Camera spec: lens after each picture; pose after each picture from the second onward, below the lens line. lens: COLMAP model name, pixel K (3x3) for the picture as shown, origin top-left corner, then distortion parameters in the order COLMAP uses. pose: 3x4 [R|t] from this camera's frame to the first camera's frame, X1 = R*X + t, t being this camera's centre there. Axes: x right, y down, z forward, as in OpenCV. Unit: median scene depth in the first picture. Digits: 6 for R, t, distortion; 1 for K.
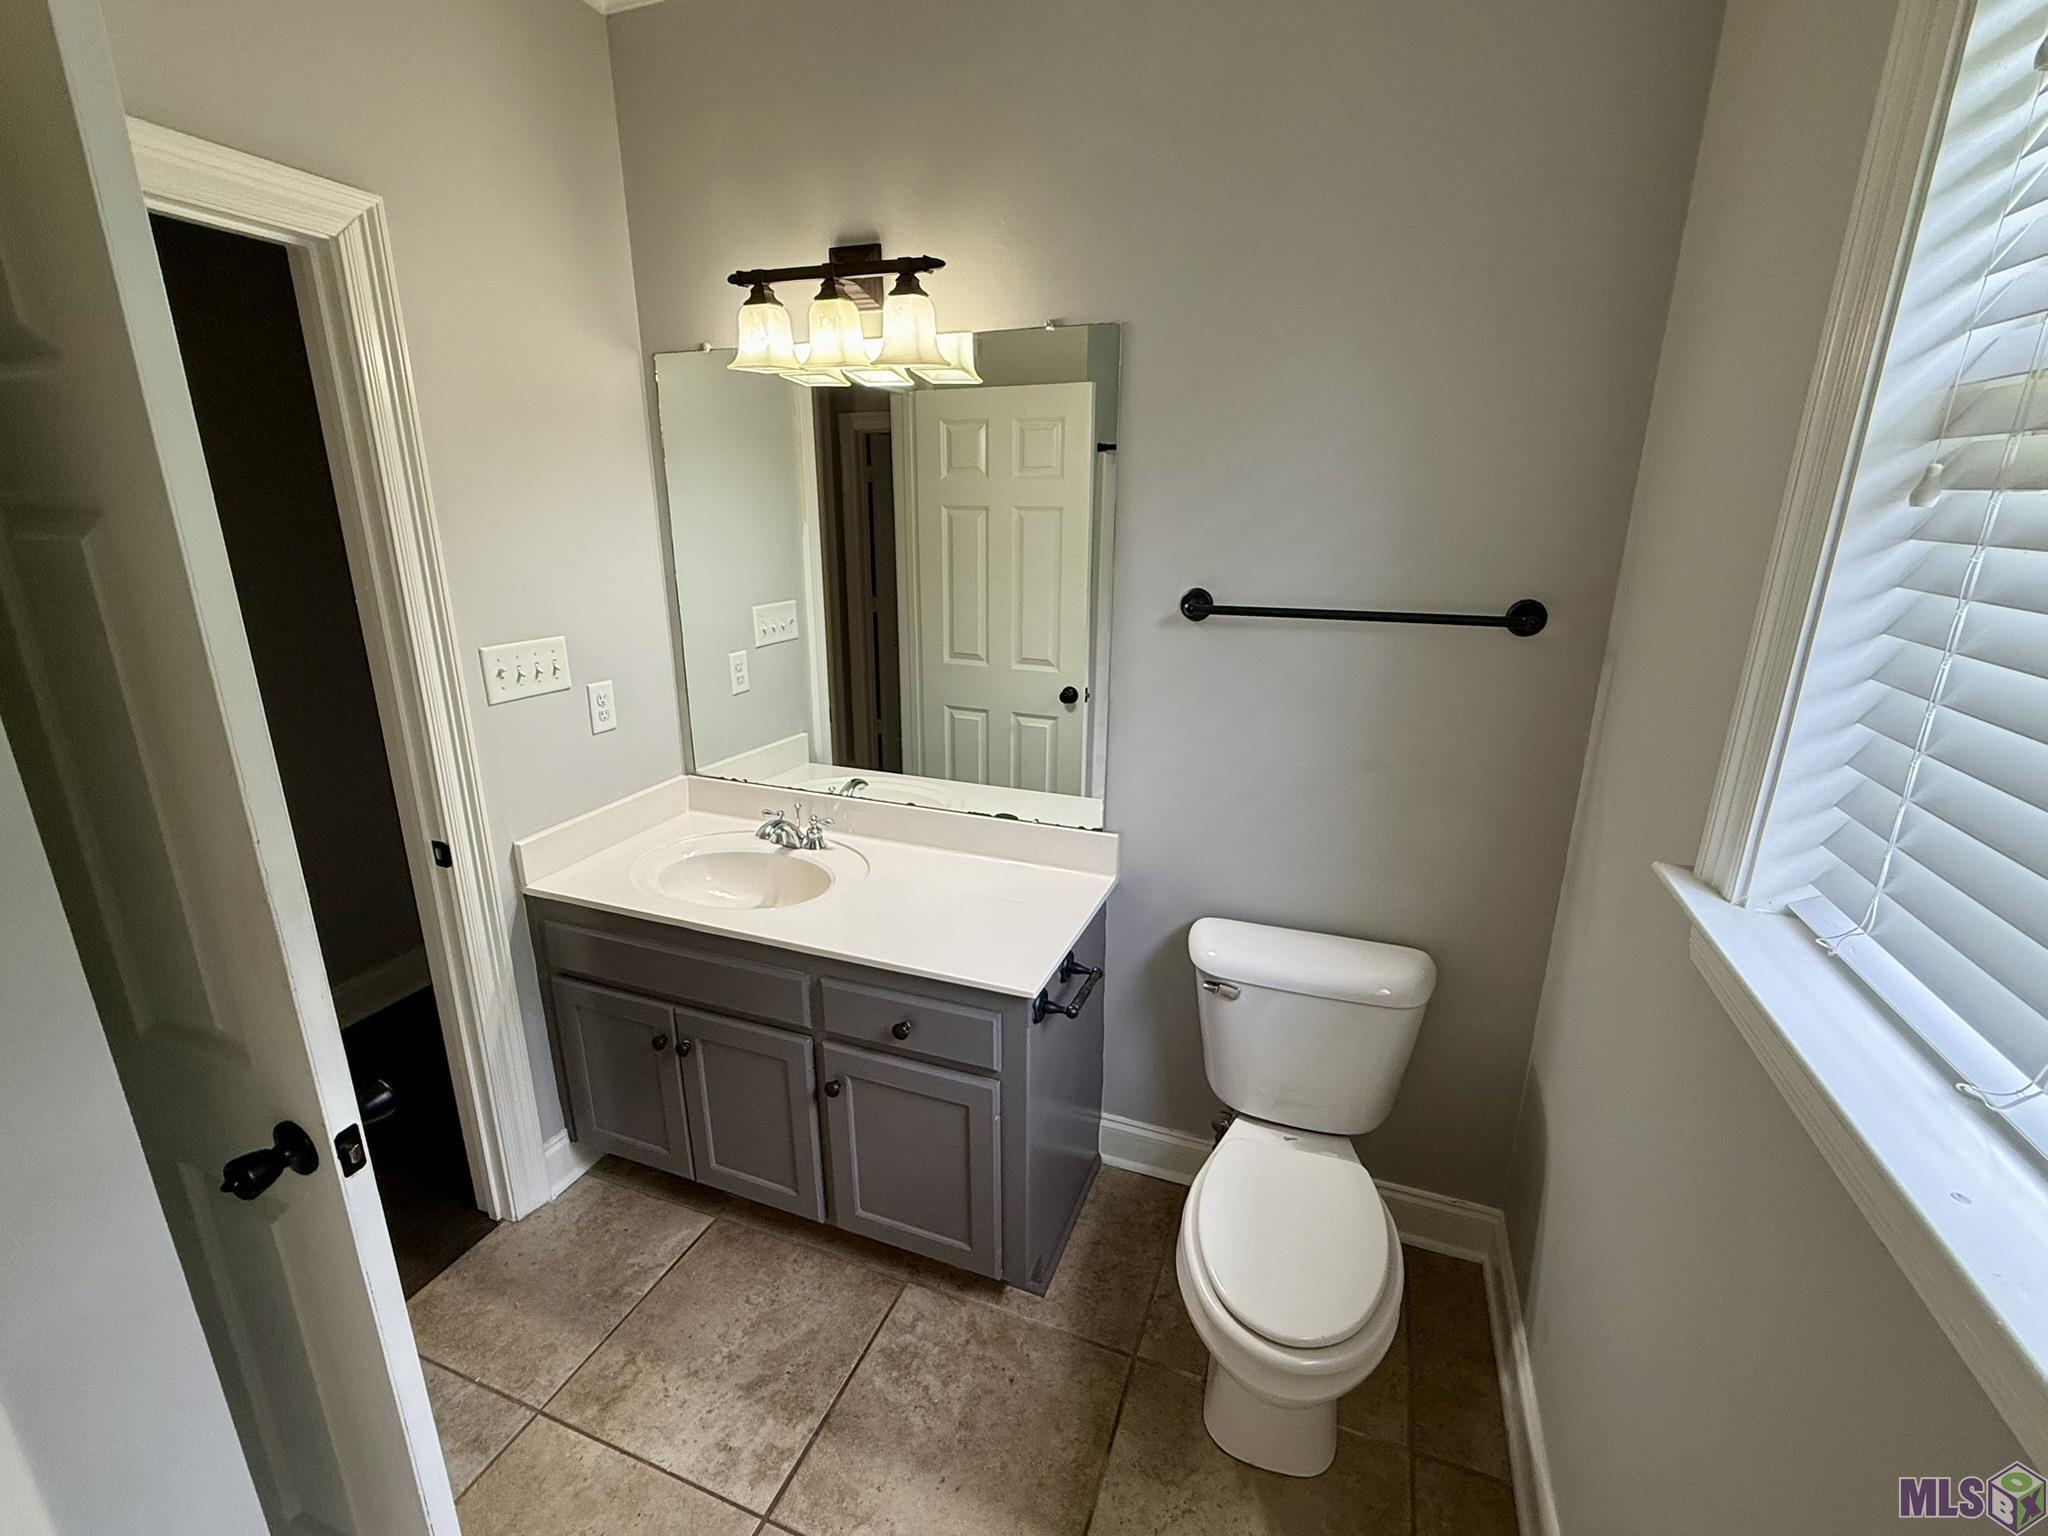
lens RADIAL K [[892.1, 0, 1020.7], [0, 892.1, 764.6], [0, 0, 1]] dist [-0.000882, -0.000184]
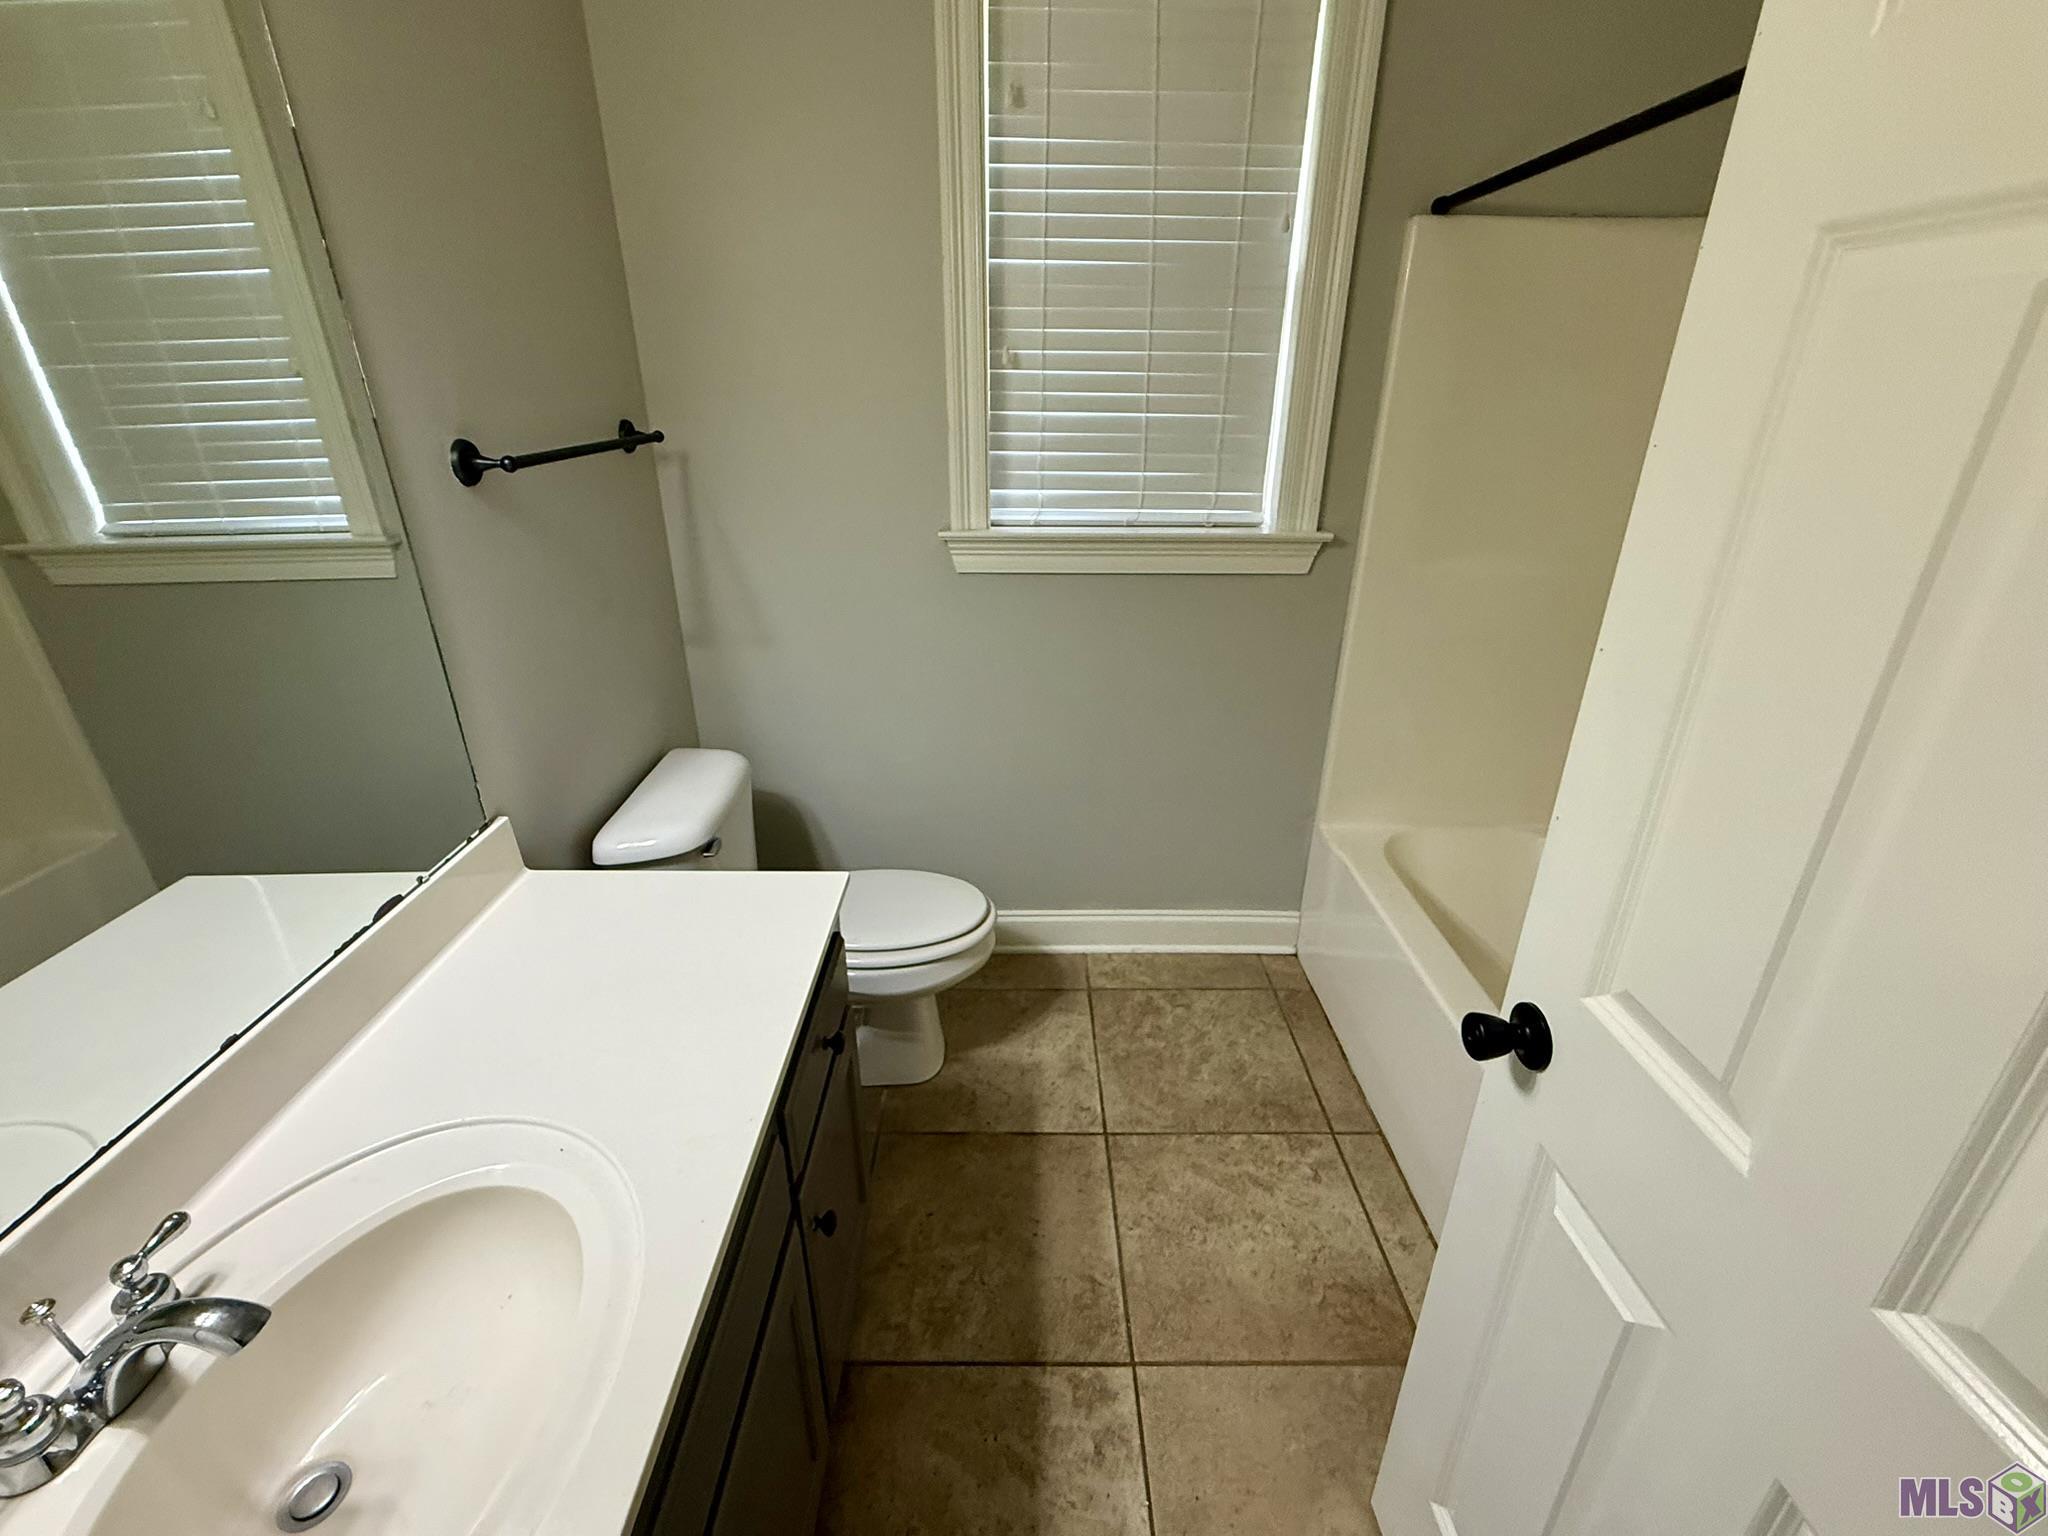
lens RADIAL K [[892.1, 0, 1020.7], [0, 892.1, 764.6], [0, 0, 1]] dist [-0.000882, -0.000184]
pose [[-0.362477, -0.374925, 0.853254, -0.789896], [0.259331, 0.838785, 0.478736, -0.235982], [-0.895186, 0.394805, -0.206811, 0.974344]]
